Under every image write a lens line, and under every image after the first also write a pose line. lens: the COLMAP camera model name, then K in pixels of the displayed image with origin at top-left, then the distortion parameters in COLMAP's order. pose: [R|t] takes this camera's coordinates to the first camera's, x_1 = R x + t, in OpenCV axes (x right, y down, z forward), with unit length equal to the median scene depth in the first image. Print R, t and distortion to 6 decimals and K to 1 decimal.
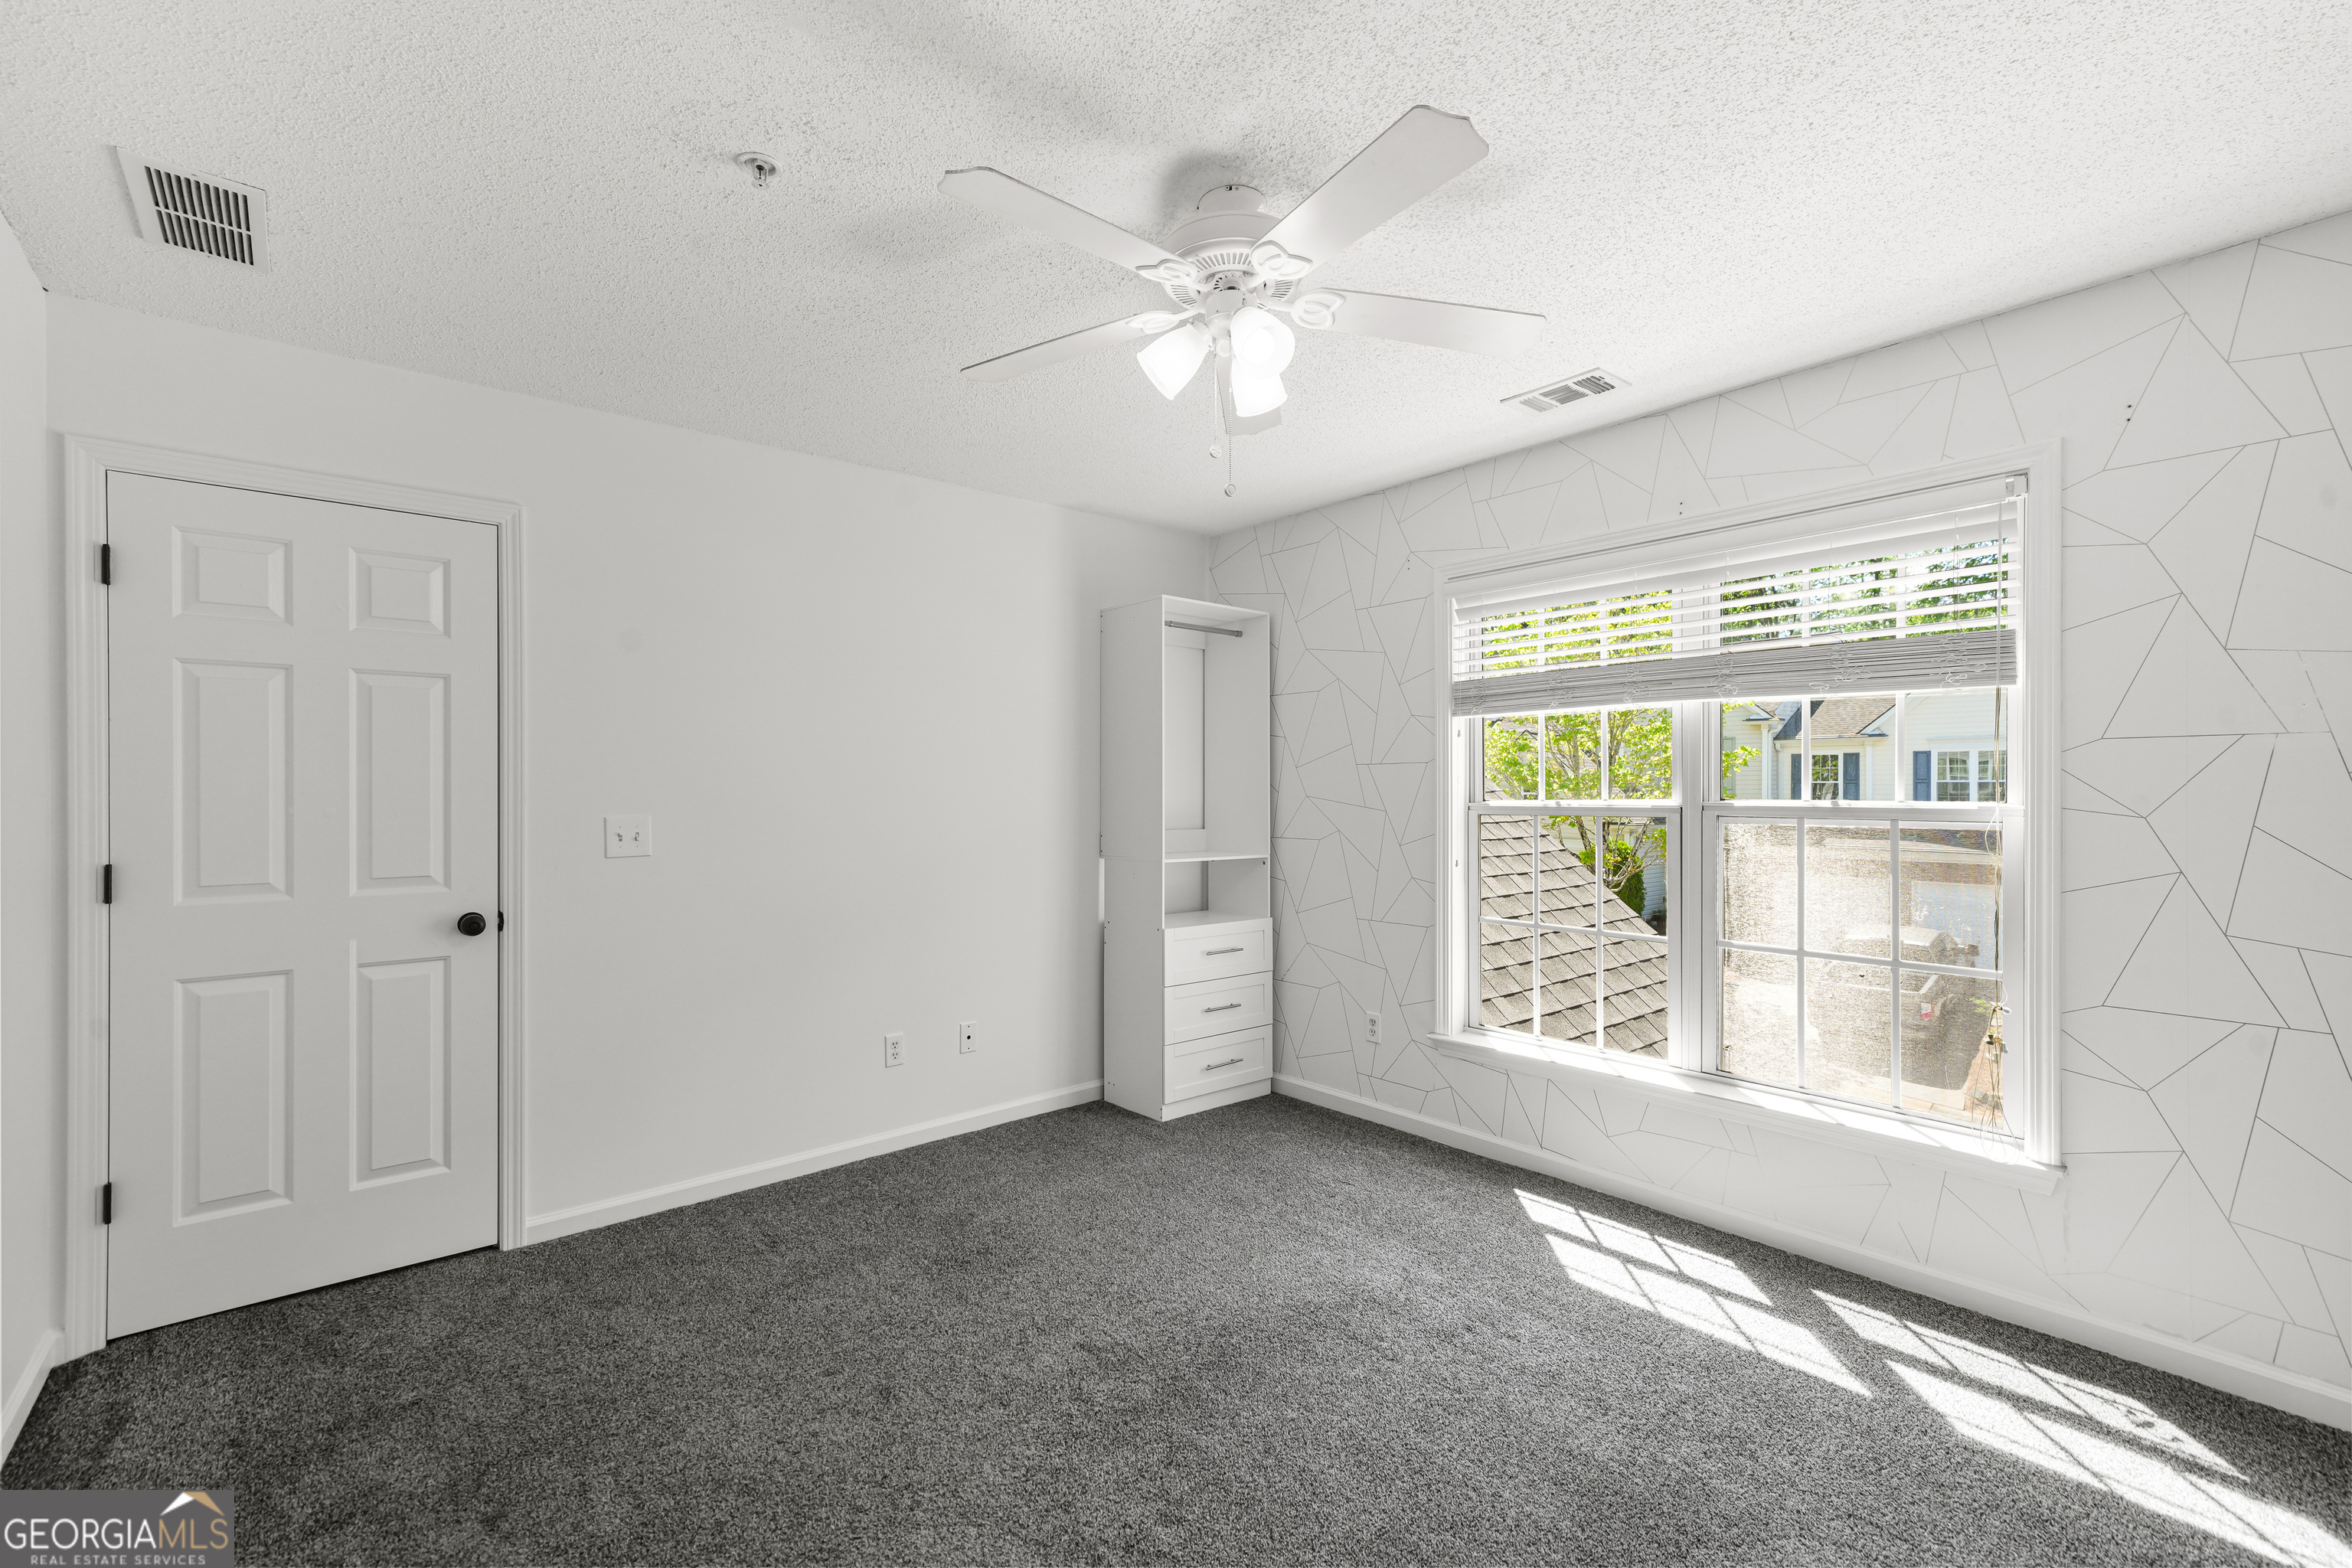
lens RADIAL K [[981.7, 0, 1161.2], [0, 981.7, 788.0], [0, 0, 1]] dist [0.006224, 0.001035]
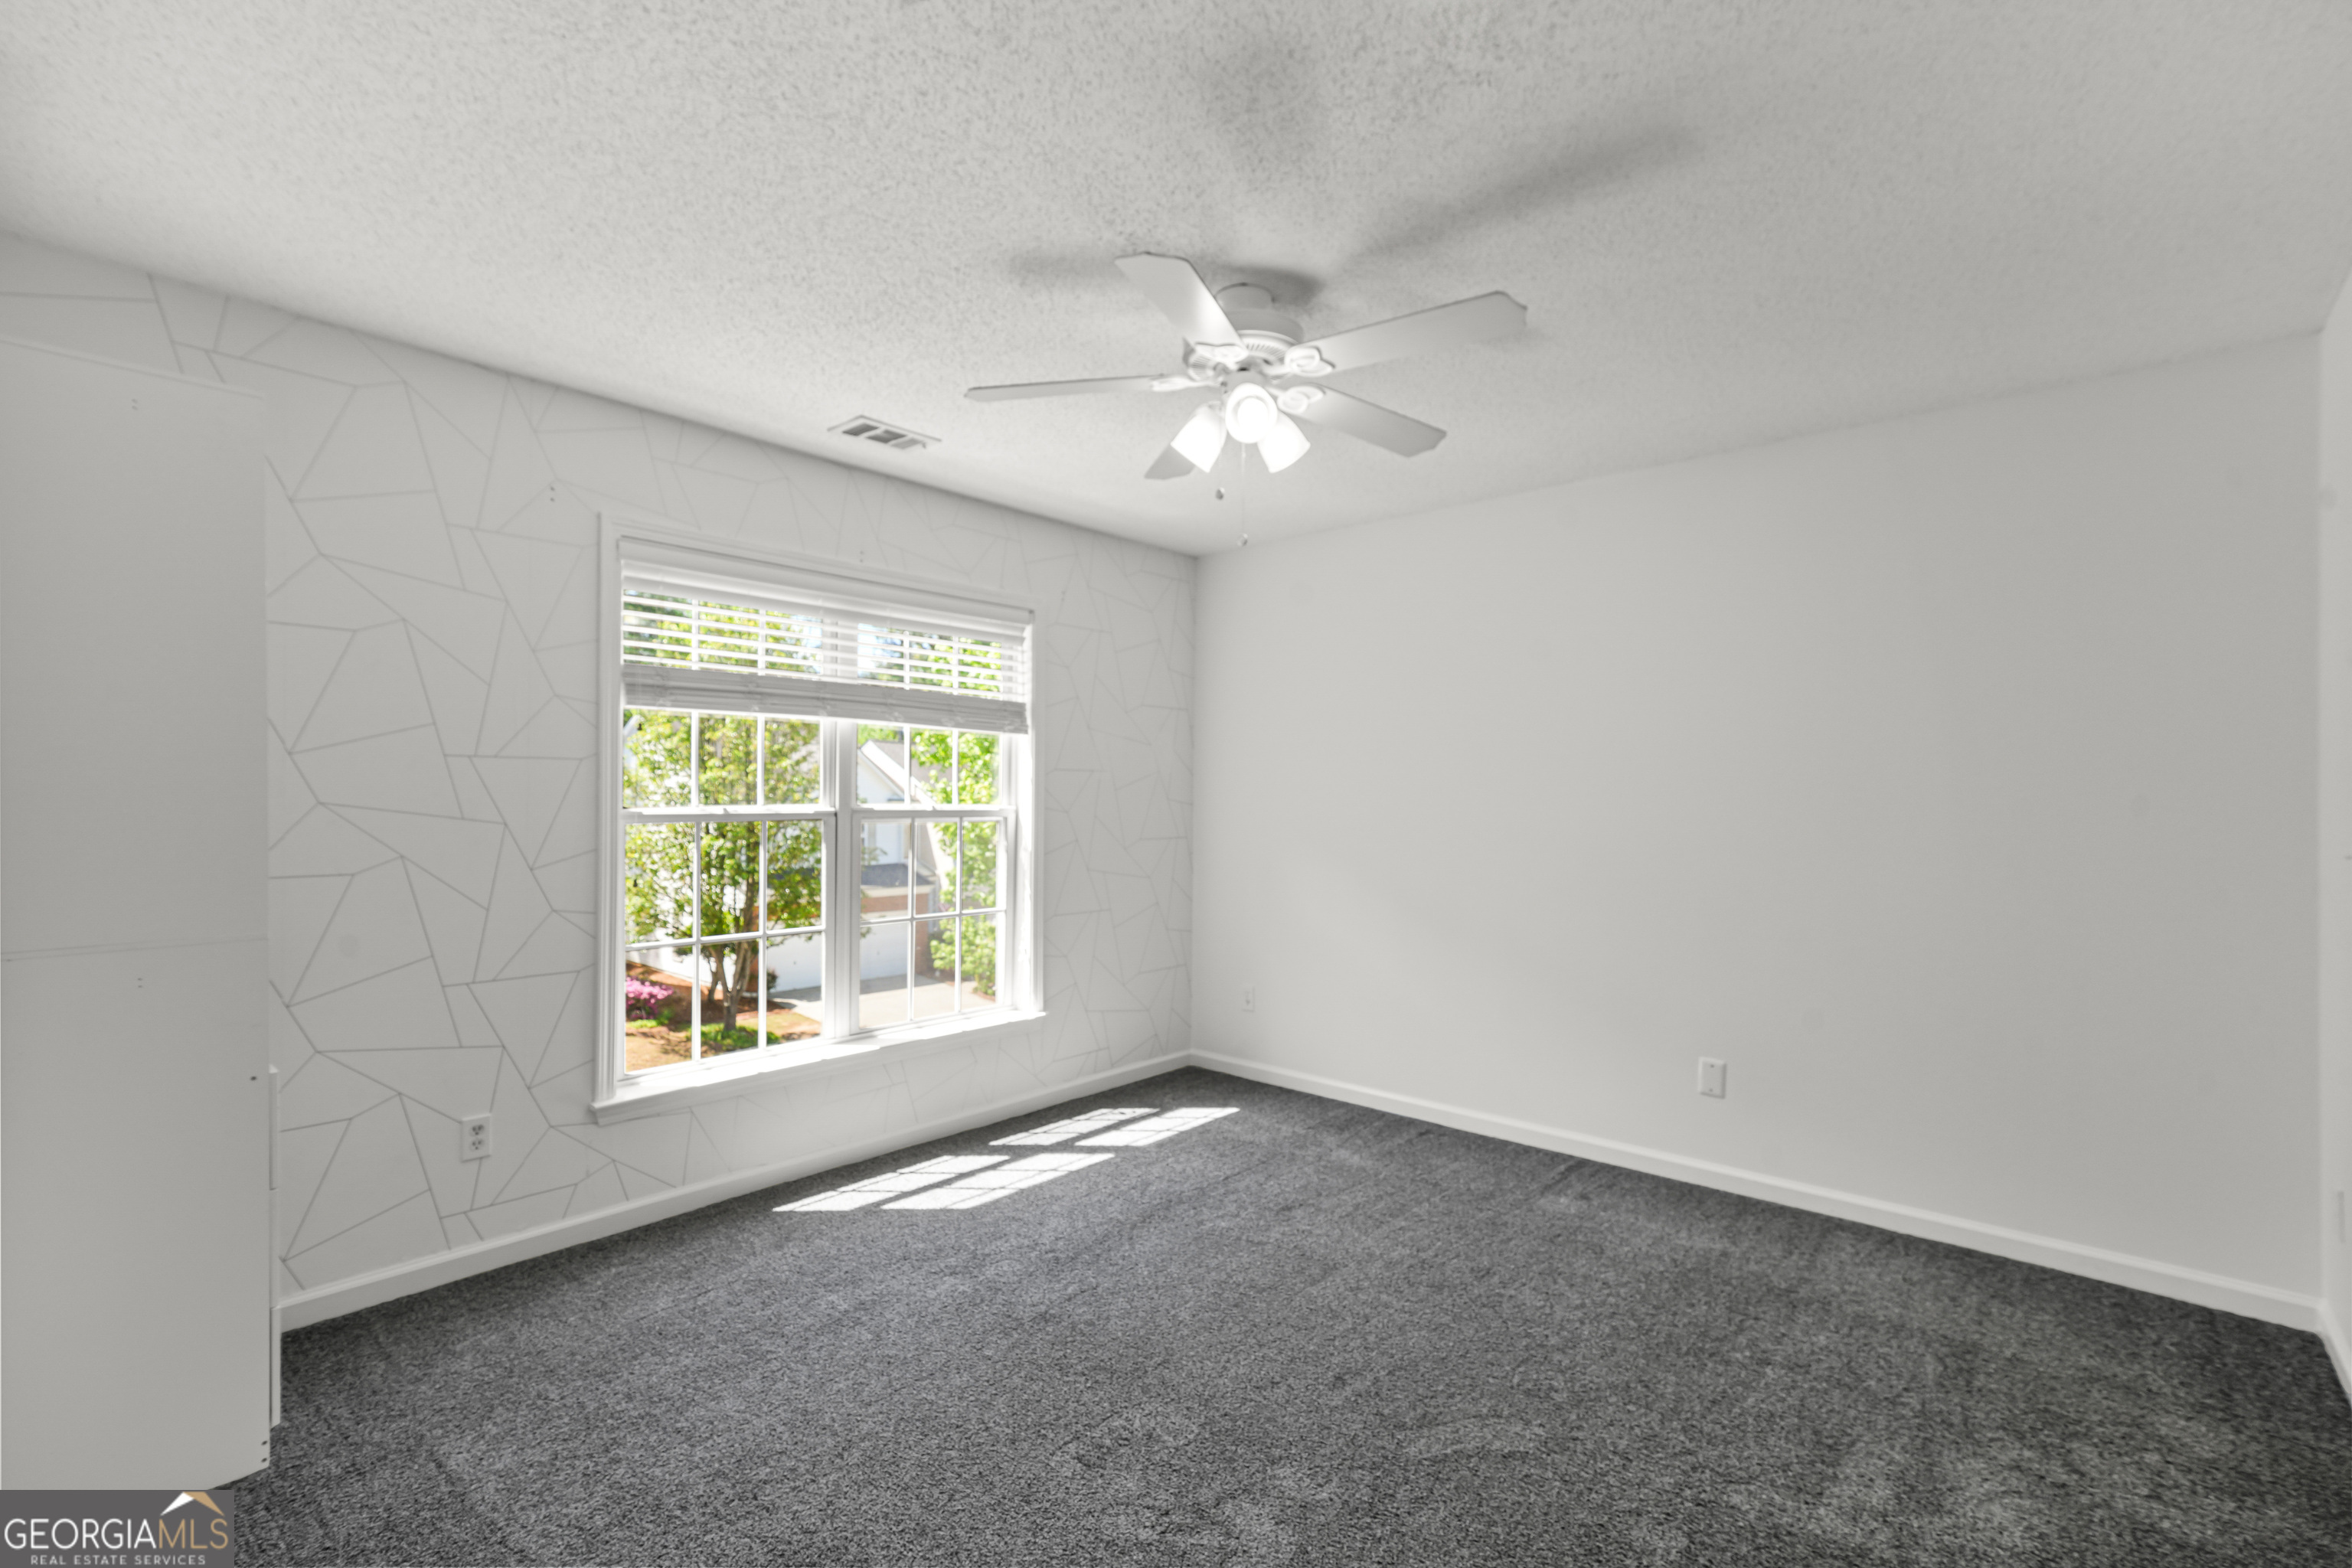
lens RADIAL K [[981.7, 0, 1161.0], [0, 981.7, 795.8], [0, 0, 1]] dist [0.006224, 0.001035]
pose [[-0.102369, 0.000471, 0.994746, -0.766139], [-0.009753, 0.999951, -0.001477, -0.000810], [-0.994699, -0.009853, -0.102360, 0.865673]]
